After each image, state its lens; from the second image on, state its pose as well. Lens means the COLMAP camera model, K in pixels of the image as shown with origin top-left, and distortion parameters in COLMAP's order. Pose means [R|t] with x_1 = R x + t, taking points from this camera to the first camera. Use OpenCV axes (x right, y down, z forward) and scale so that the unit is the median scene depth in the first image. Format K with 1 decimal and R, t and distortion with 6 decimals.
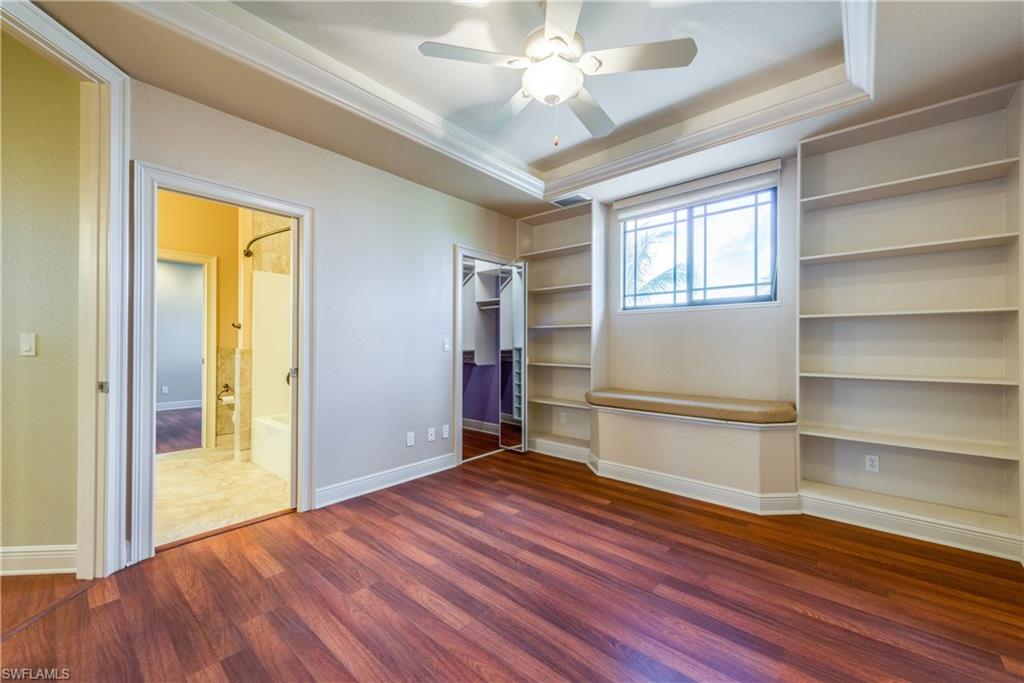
lens RADIAL K [[400.9, 0, 511.1], [0, 400.9, 341.3], [0, 0, 1]] dist [0.011815, -0.000296]
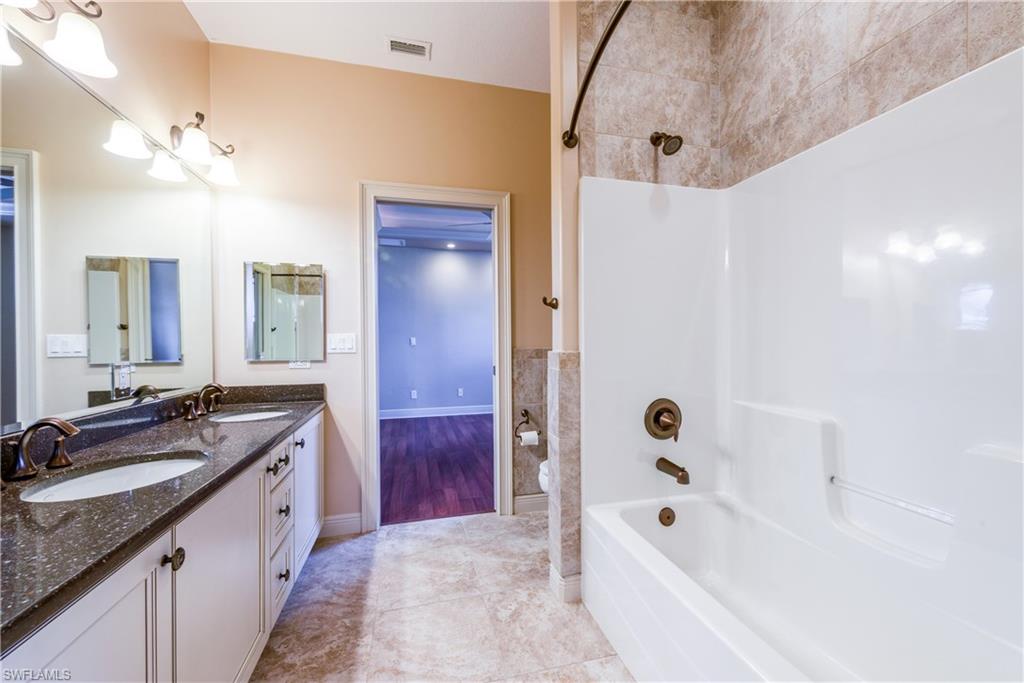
lens RADIAL K [[400.9, 0, 512.4], [0, 400.9, 343.2], [0, 0, 1]] dist [0.011815, -0.000296]
pose [[0.824742, -0.004115, -0.565494, -0.241400], [0.014074, 0.999813, 0.013251, 0.001069], [0.565334, -0.018887, 0.824646, 0.314177]]
